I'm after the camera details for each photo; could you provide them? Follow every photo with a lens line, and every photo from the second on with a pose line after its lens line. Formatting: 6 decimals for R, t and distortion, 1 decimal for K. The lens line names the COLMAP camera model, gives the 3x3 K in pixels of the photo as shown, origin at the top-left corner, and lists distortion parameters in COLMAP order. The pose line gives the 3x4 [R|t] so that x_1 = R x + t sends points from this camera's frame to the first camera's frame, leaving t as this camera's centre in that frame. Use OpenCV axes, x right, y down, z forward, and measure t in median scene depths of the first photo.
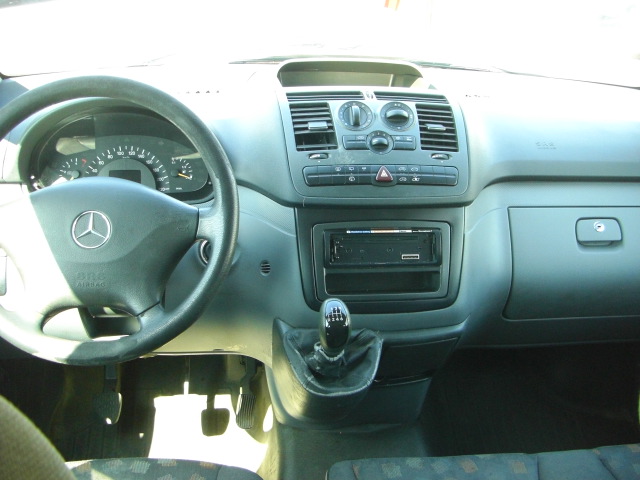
lens RADIAL K [[727.9, 0, 318.6], [0, 727.9, 236.9], [0, 0, 1]] dist [-0.156858, 0.000000]
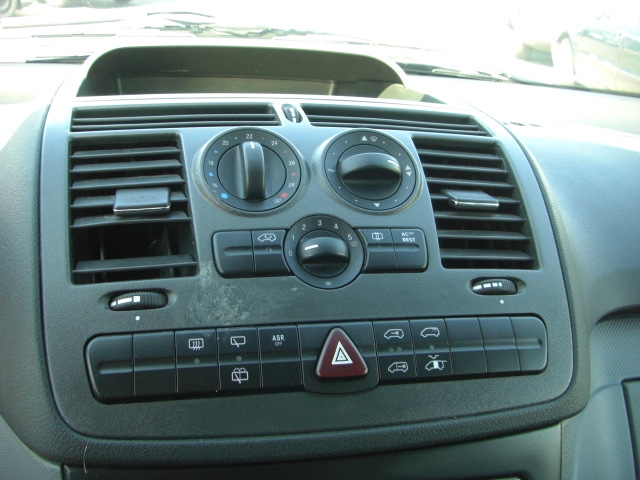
lens RADIAL K [[727.9, 0, 319.3], [0, 727.9, 243.5], [0, 0, 1]] dist [-0.156858, 0.000000]
pose [[0.994325, -0.014191, 0.105436, 0.046574], [0.018023, 0.999208, -0.035479, -0.122144], [-0.104849, 0.037178, 0.993793, 0.666475]]
